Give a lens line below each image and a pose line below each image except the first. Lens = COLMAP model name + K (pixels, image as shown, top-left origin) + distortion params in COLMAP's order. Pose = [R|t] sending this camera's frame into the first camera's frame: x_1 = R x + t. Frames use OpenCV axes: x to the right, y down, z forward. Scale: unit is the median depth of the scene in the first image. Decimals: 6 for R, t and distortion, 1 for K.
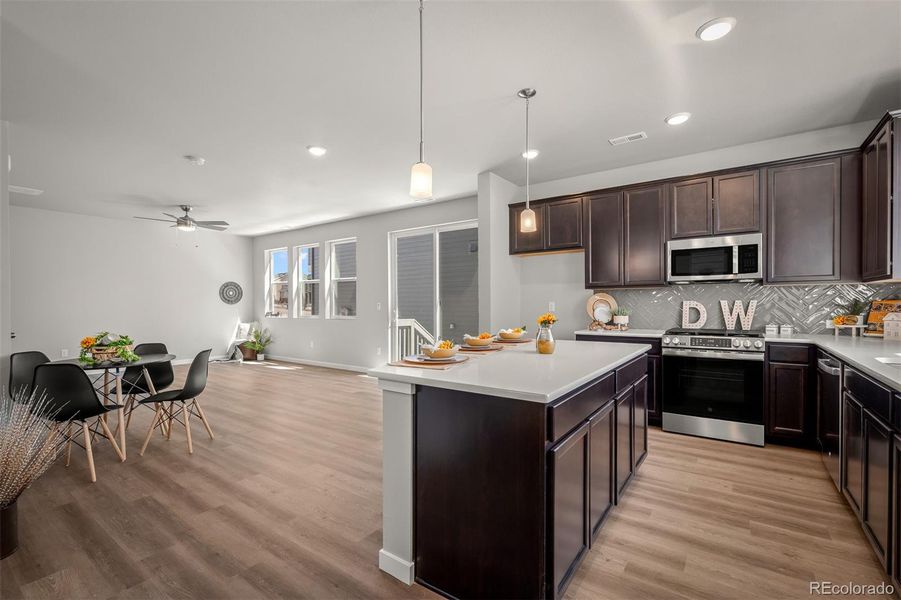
lens RADIAL K [[400.3, 0, 449.7], [0, 400.3, 309.1], [0, 0, 1]] dist [-0.004769, -0.000636]
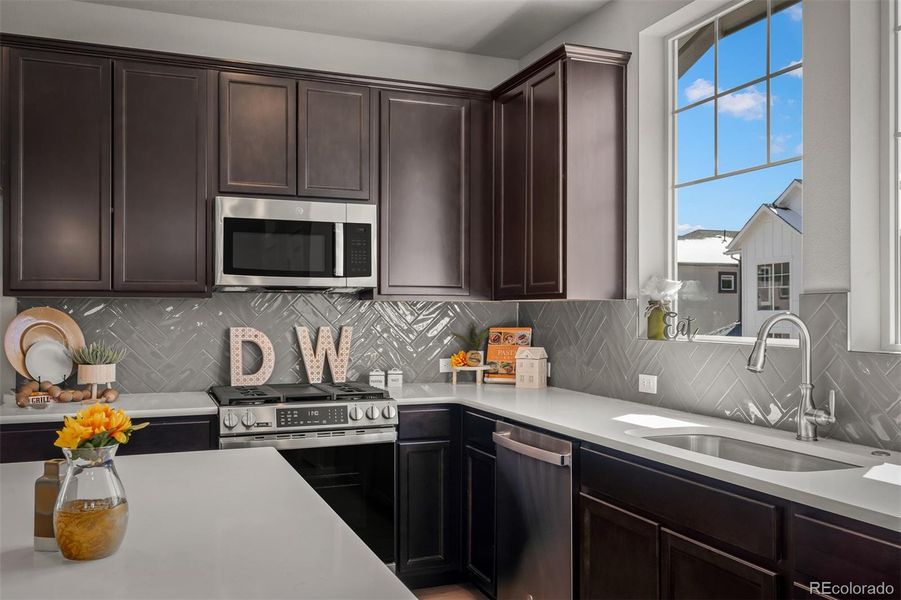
lens RADIAL K [[768.4, 0, 444.8], [0, 768.4, 299.9], [0, 0, 1]] dist [0.006991, 0.003283]
pose [[0.544872, 0.020628, 0.838266, -0.041999], [0.007764, 0.999530, -0.029643, -0.027272], [-0.838483, 0.022660, 0.544456, 0.336014]]
